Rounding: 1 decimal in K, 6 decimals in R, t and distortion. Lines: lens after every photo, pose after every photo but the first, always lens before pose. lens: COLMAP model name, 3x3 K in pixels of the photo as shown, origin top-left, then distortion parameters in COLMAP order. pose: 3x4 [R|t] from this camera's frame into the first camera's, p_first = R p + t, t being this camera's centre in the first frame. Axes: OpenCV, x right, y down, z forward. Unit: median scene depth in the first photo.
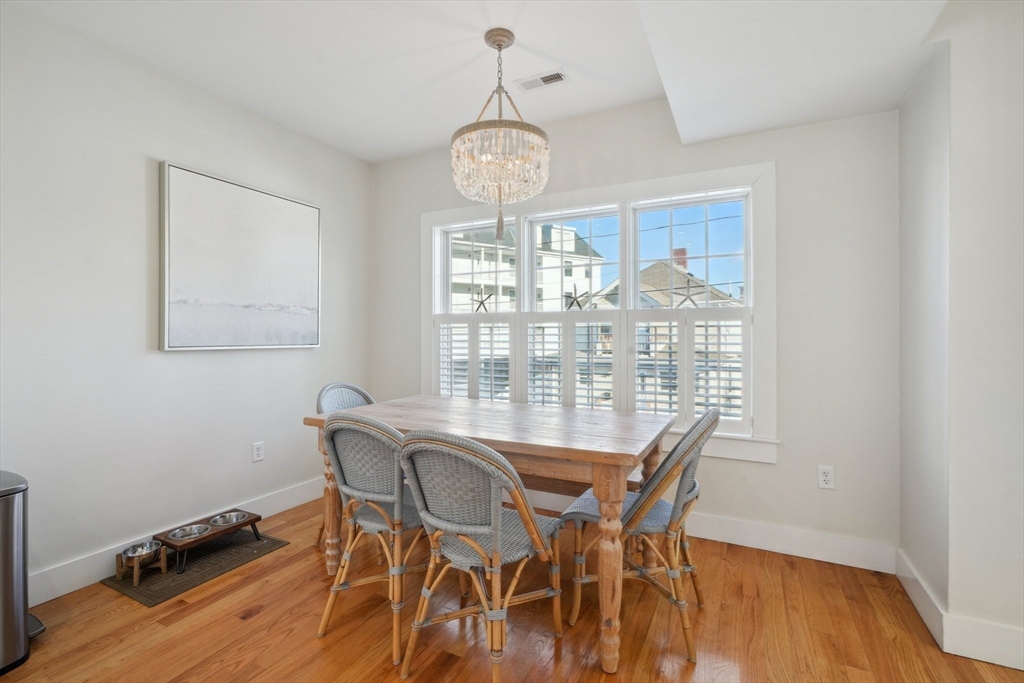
lens RADIAL K [[468.3, 0, 507.0], [0, 468.3, 333.6], [0, 0, 1]] dist [-0.001338, 0.002899]
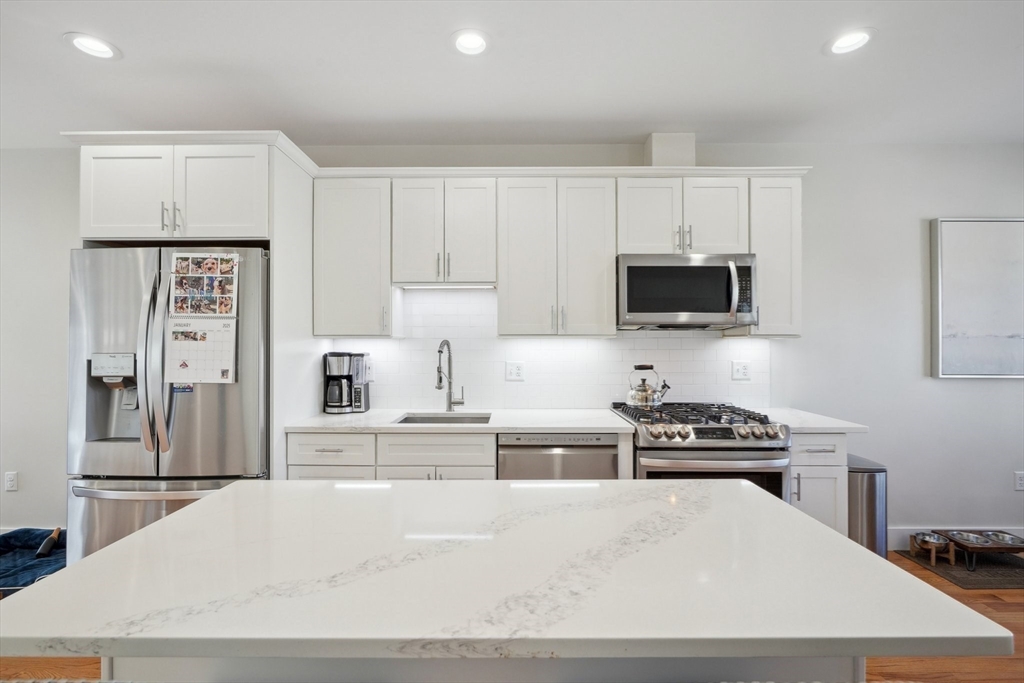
lens RADIAL K [[468.3, 0, 514.6], [0, 468.3, 340.8], [0, 0, 1]] dist [-0.001338, 0.002899]
pose [[0.455159, -0.008020, -0.890374, -0.159374], [0.000516, 0.999962, -0.008743, -0.046751], [0.890410, 0.003520, 0.455146, -0.504102]]
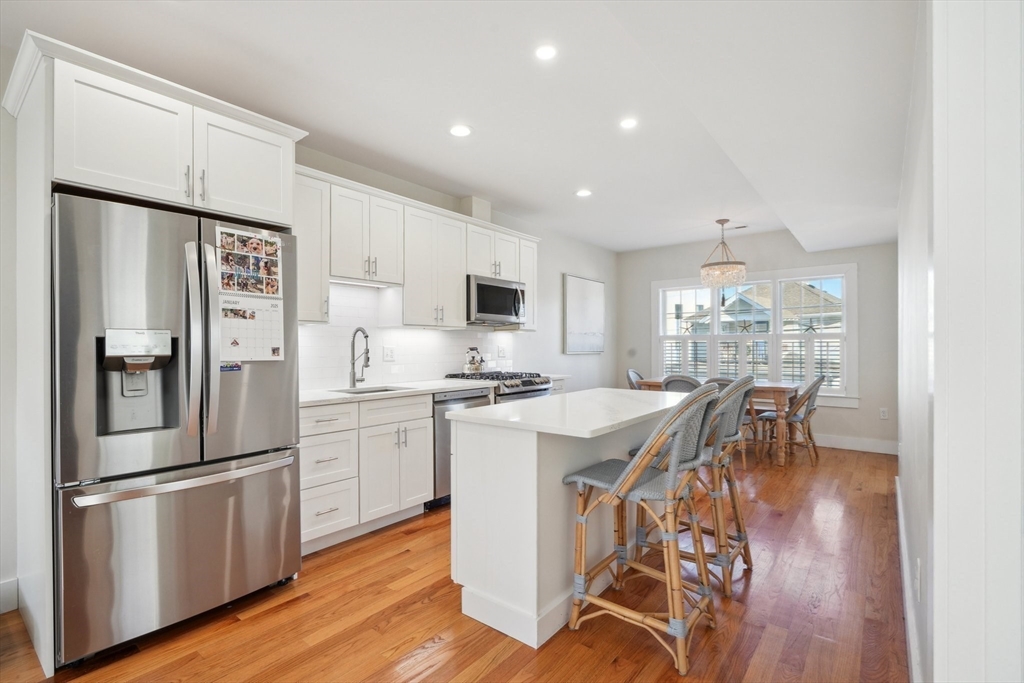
lens RADIAL K [[468.3, 0, 509.5], [0, 468.3, 347.0], [0, 0, 1]] dist [-0.001338, 0.002899]
pose [[0.980158, -0.001792, -0.198211, -0.546762], [0.002470, 0.999992, 0.003174, -0.004210], [0.198204, -0.003600, 0.980154, -1.389712]]
